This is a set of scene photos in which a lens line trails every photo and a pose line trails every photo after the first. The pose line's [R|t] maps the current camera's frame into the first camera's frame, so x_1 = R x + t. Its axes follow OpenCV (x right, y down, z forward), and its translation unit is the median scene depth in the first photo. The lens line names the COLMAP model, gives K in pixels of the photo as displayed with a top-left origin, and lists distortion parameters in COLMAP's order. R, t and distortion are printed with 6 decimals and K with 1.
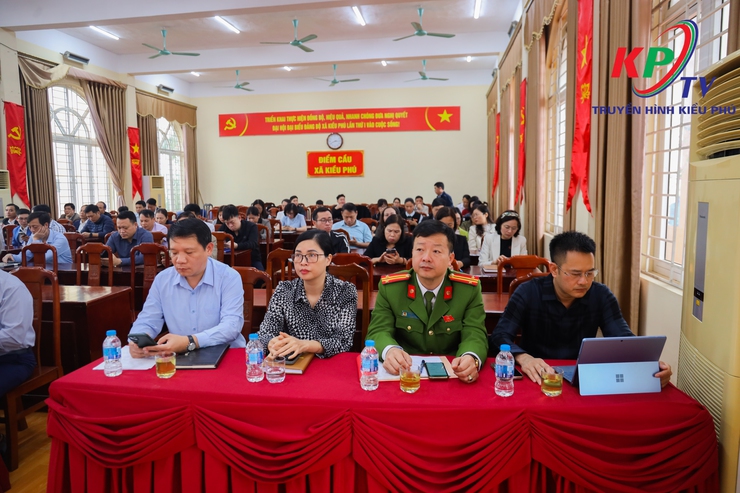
lens RADIAL K [[510.6, 0, 366.4], [0, 510.6, 233.3], [0, 0, 1]] dist [-0.058922, 0.033065]
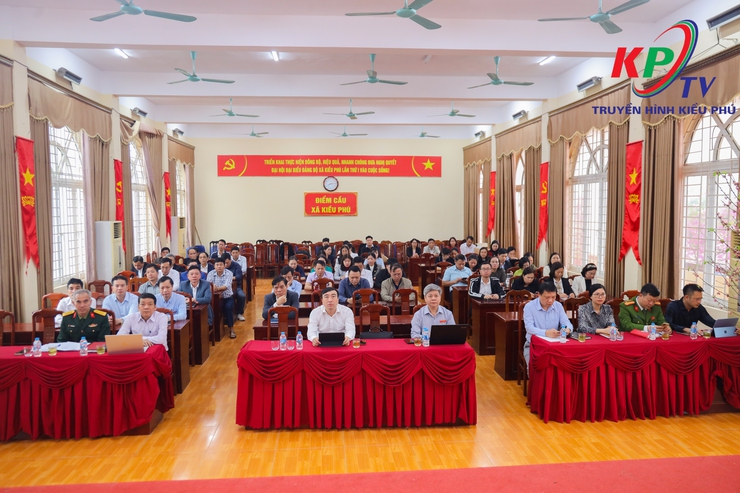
lens RADIAL K [[560.1, 0, 370.5], [0, 560.1, 240.0], [0, 0, 1]] dist [-0.011297, -0.000725]
pose [[0.974424, -0.003921, 0.224683, -0.260053], [0.011040, 0.999476, -0.030435, -0.021818], [-0.224446, 0.032137, 0.973956, -0.204089]]
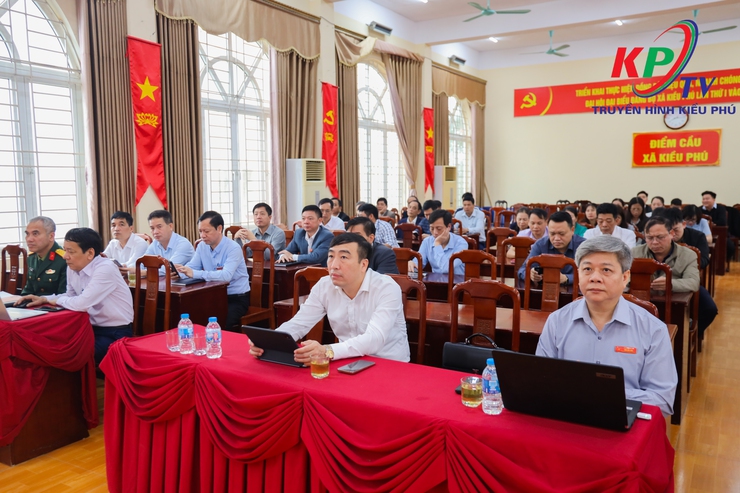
lens RADIAL K [[618.3, 0, 368.6], [0, 618.3, 242.1], [0, 0, 1]] dist [-0.017229, 0.026098]
pose [[0.920938, 0.042307, -0.387406, -0.122235], [-0.038259, 0.999103, 0.018160, -0.001233], [0.387827, -0.001902, 0.921730, 0.008853]]
